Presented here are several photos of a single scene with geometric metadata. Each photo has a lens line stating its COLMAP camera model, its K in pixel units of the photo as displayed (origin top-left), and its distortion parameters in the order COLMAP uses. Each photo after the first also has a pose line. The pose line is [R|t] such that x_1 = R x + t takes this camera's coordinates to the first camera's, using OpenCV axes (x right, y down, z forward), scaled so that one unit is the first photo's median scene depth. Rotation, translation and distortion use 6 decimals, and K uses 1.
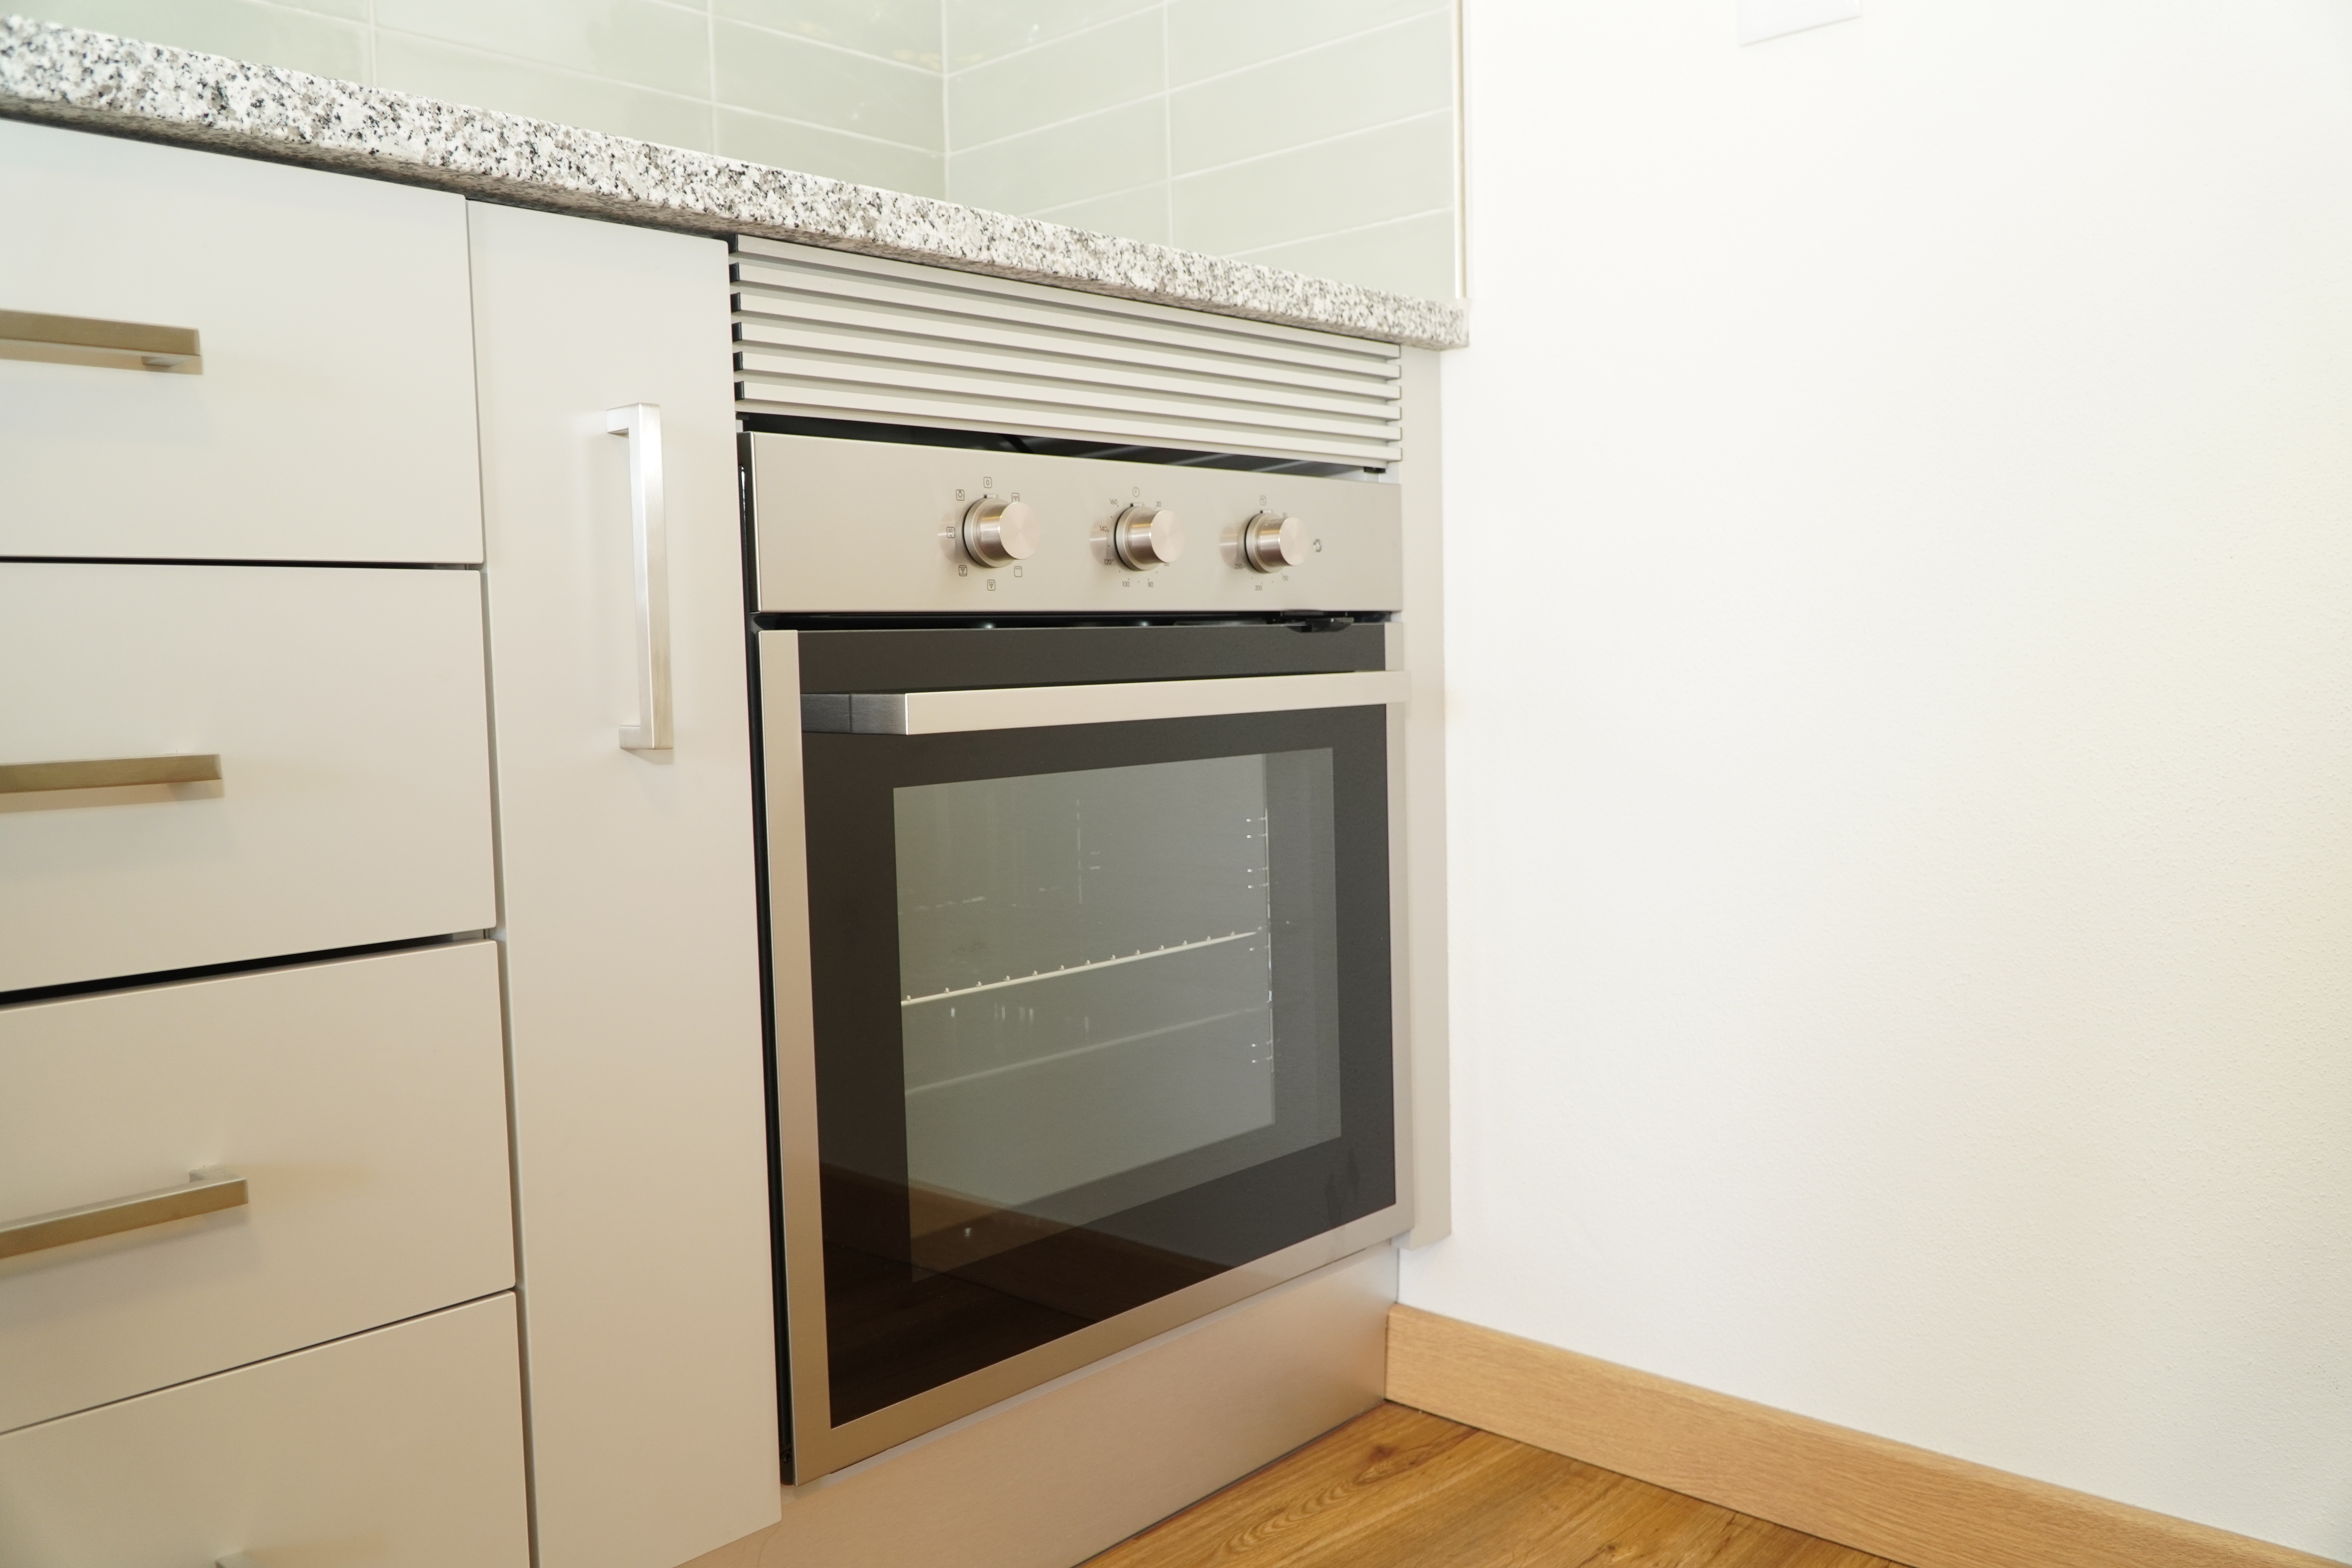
lens RADIAL K [[1879.7, 0, 1179.9], [0, 1879.7, 763.6], [0, 0, 1]] dist [-0.003886, -0.008499]
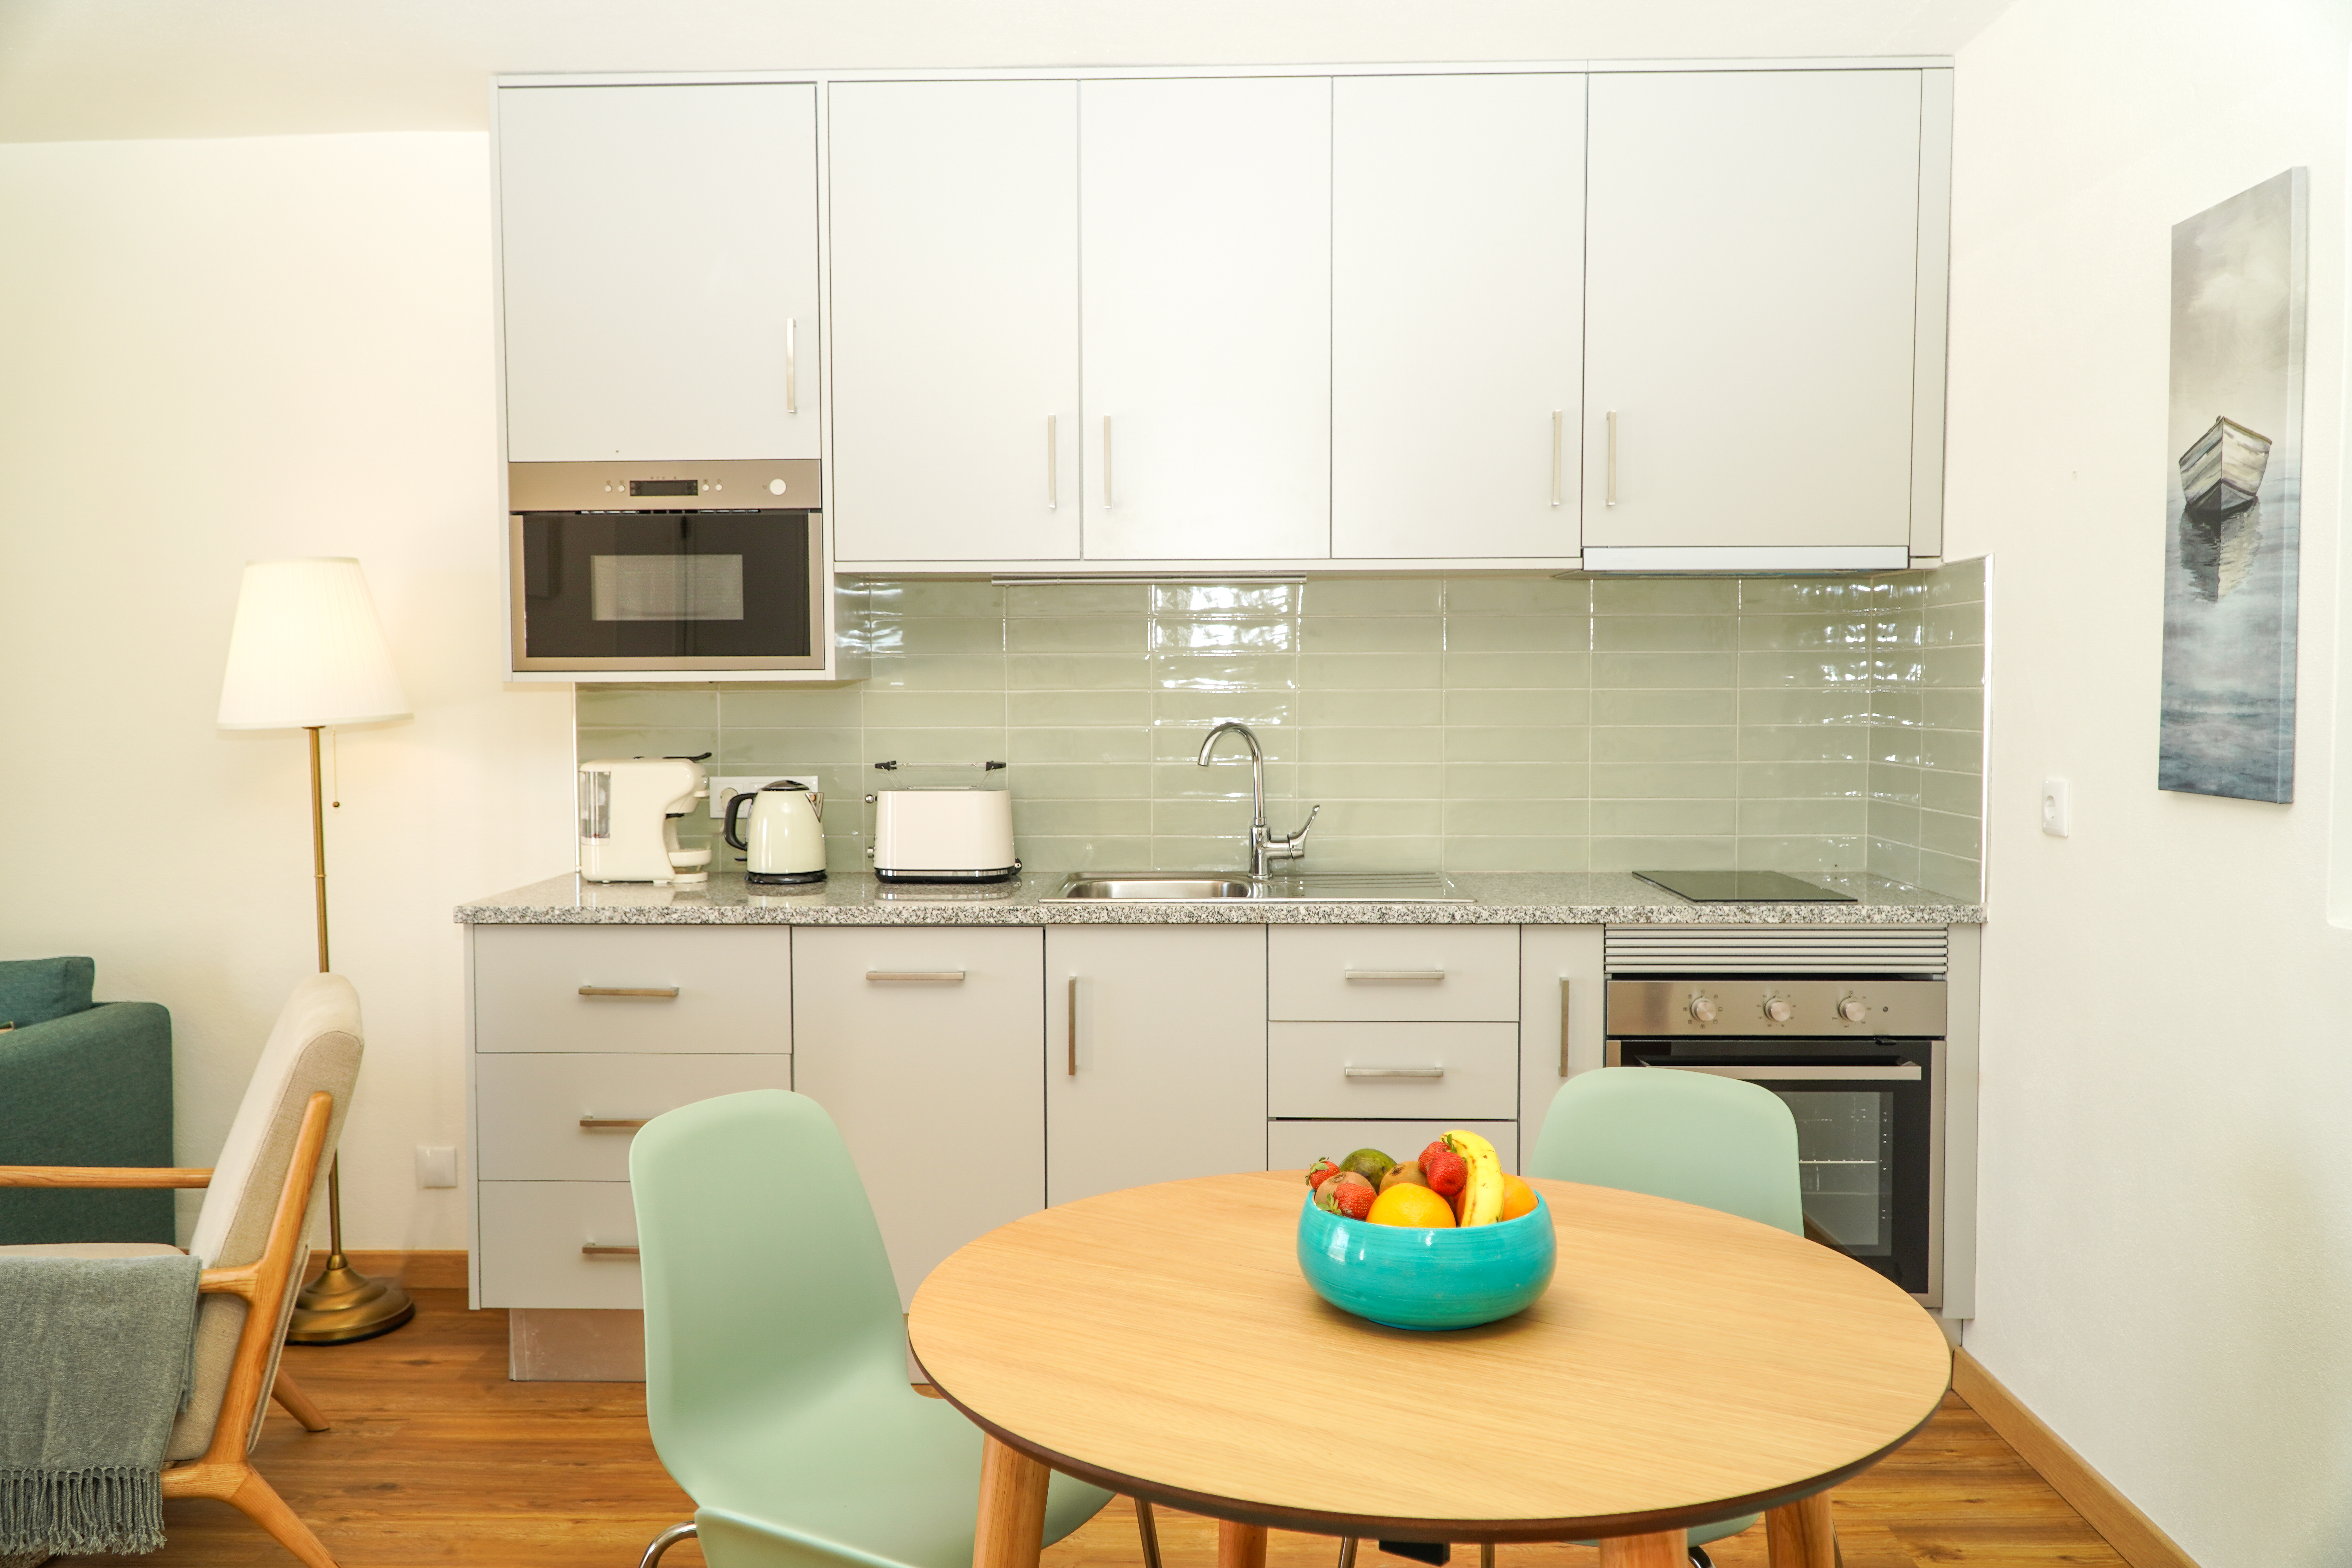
lens RADIAL K [[1879.7, 0, 1176.6], [0, 1879.7, 784.4], [0, 0, 1]] dist [-0.003886, -0.008499]
pose [[0.657351, 0.059169, -0.751258, 1.315722], [-0.064988, 0.997650, 0.021710, -0.413051], [0.750777, 0.034552, 0.659652, -1.332926]]
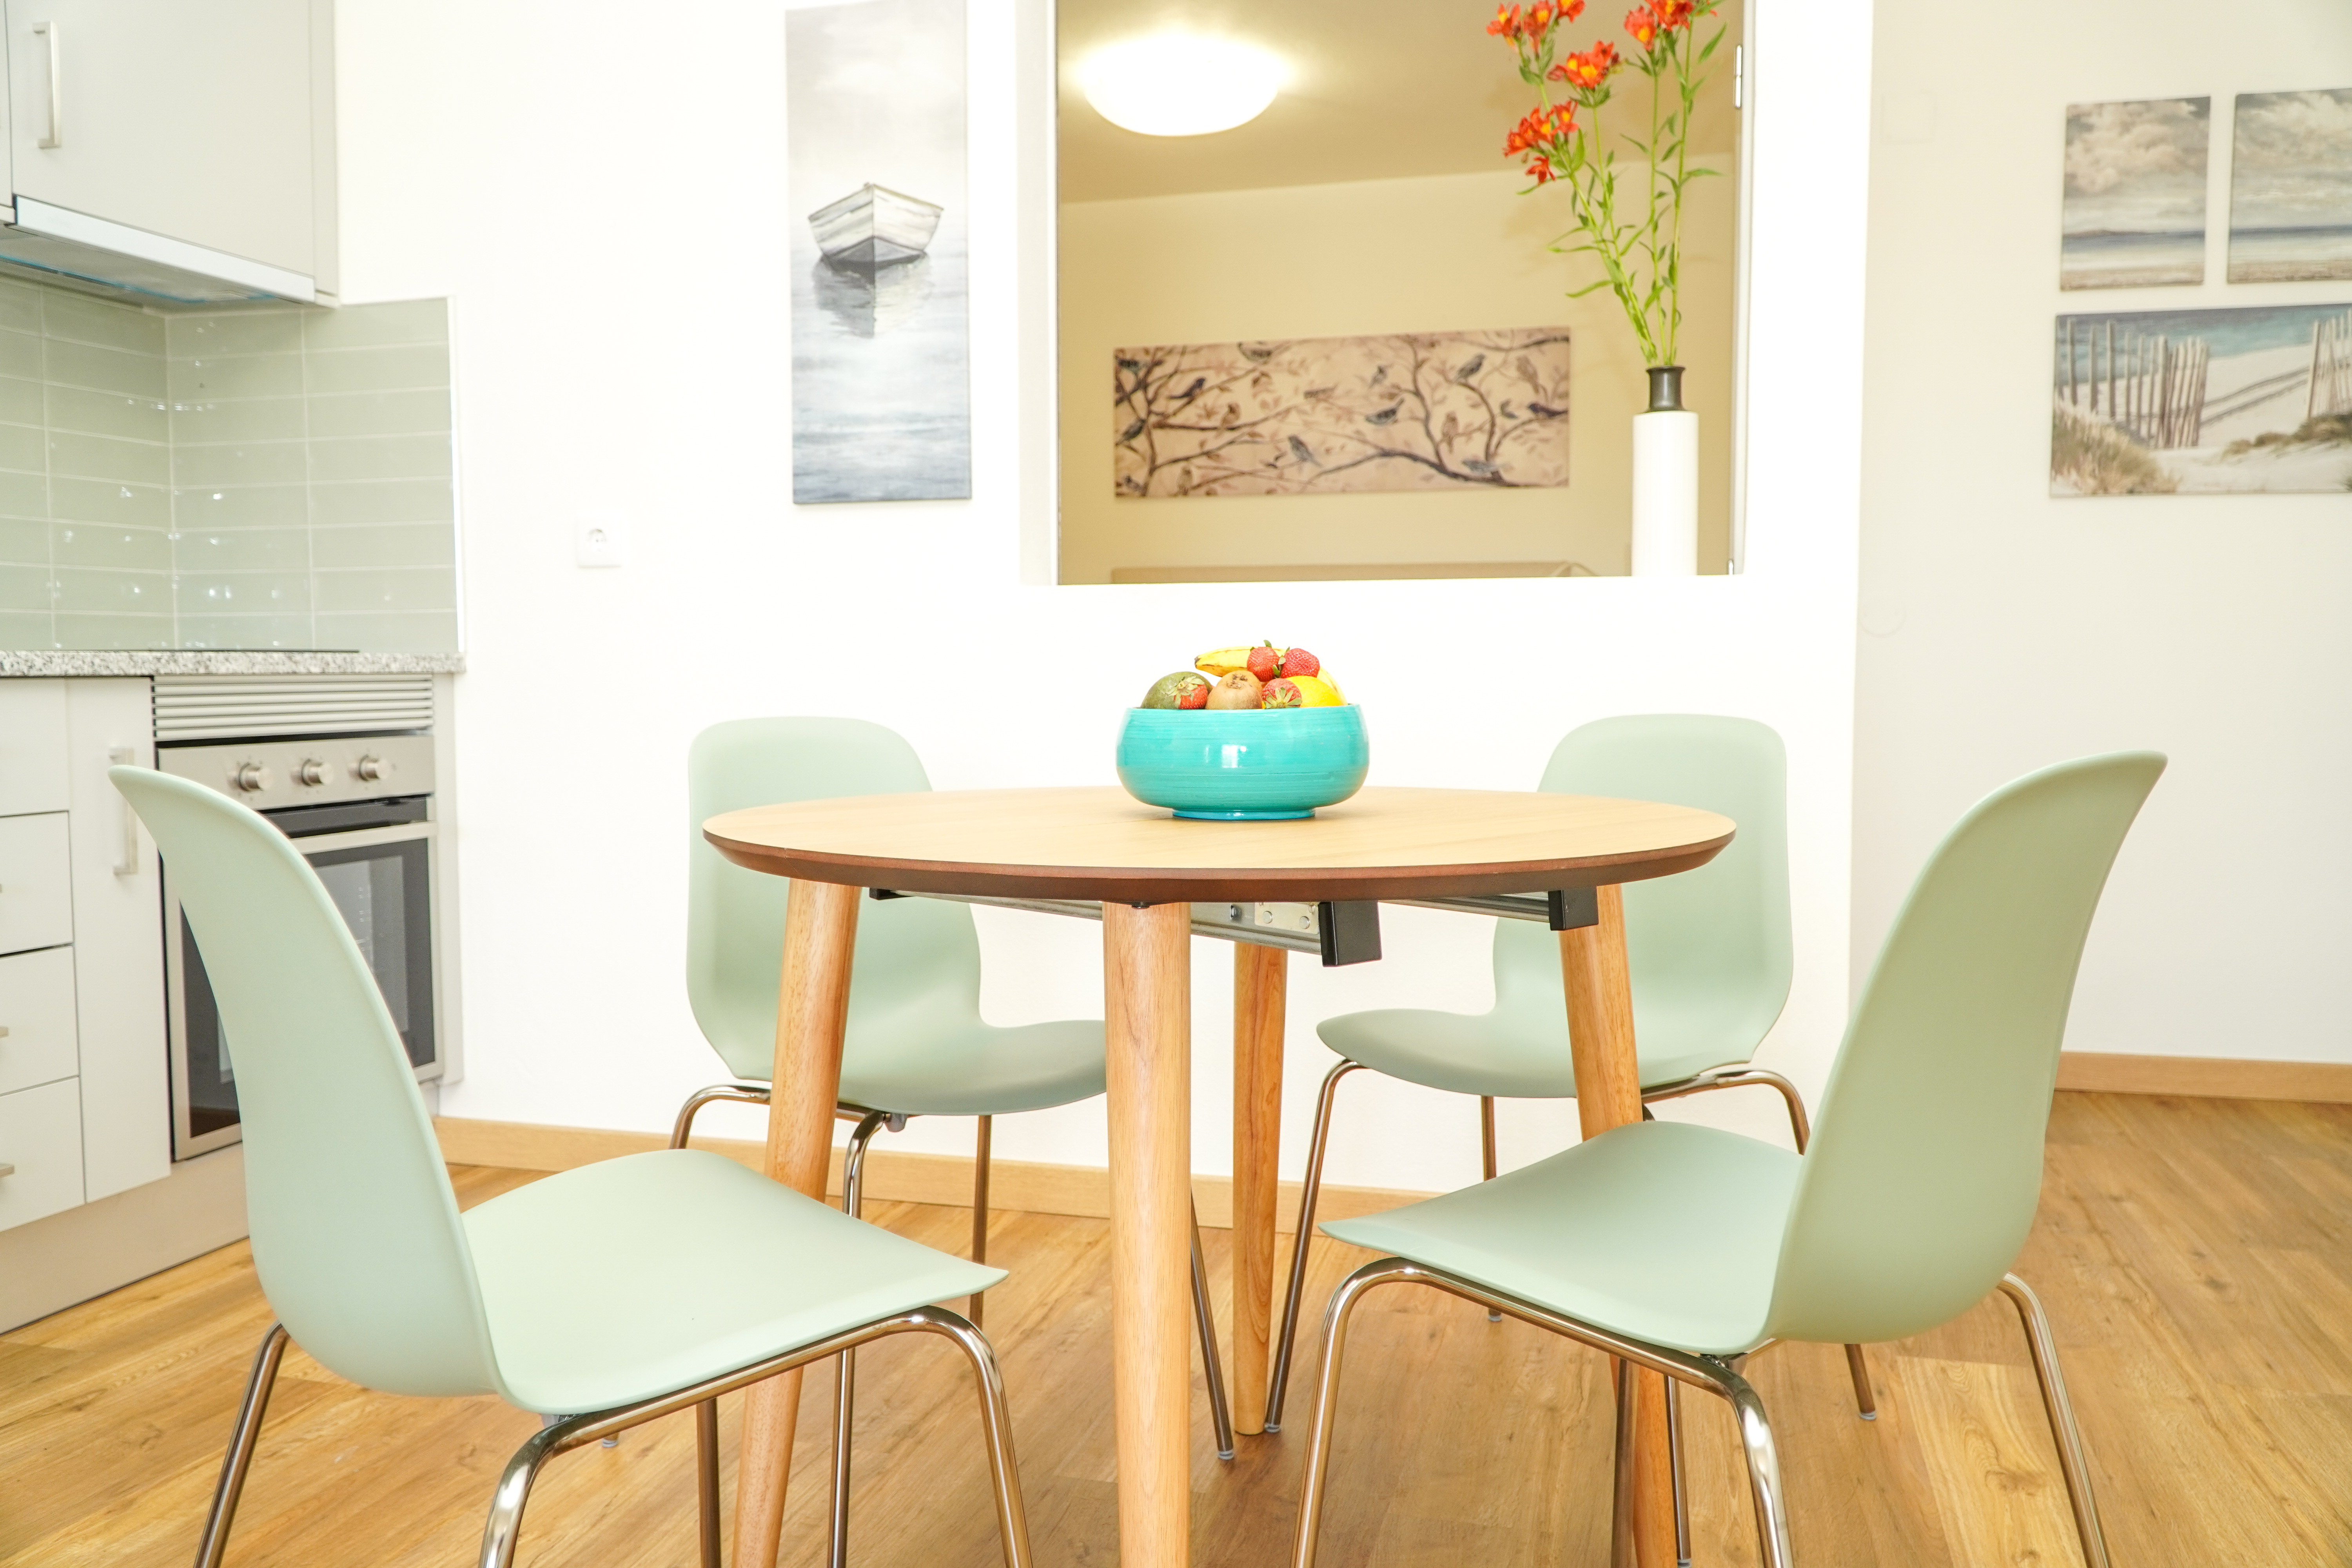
lens RADIAL K [[1879.7, 0, 1175.0], [0, 1879.7, 791.5], [0, 0, 1]] dist [-0.003886, -0.008499]
pose [[0.893010, -0.013392, 0.449838, -0.109061], [0.017793, 0.999826, -0.005557, -0.060323], [-0.449685, 0.012966, 0.893093, -1.496381]]
